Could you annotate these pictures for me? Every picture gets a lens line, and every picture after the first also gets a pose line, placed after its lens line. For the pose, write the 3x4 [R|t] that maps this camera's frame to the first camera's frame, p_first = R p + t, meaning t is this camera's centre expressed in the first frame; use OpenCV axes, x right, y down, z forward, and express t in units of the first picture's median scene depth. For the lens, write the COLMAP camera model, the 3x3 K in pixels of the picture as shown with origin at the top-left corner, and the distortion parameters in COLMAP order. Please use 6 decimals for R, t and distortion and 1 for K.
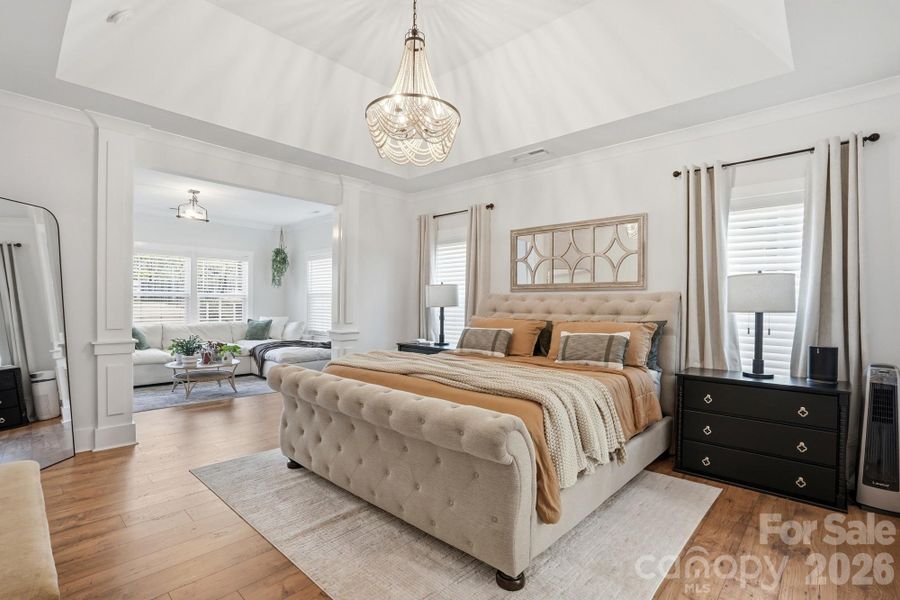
lens RADIAL K [[423.2, 0, 450.0], [0, 423.2, 300.0], [0, 0, 1]] dist [-0.058006, 0.022813]
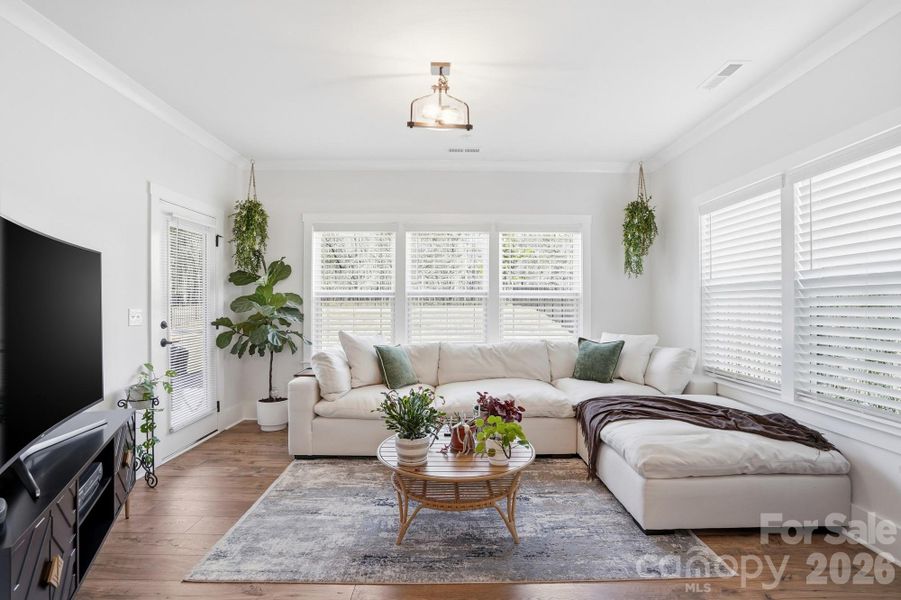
lens RADIAL K [[423.7, 0, 450.5], [0, 423.7, 300.0], [0, 0, 1]] dist [-0.058006, 0.022813]
pose [[0.682033, -0.013392, -0.731199, -0.204035], [0.006160, 0.999902, -0.012568, 0.003790], [0.731296, 0.004068, 0.682049, 0.518119]]
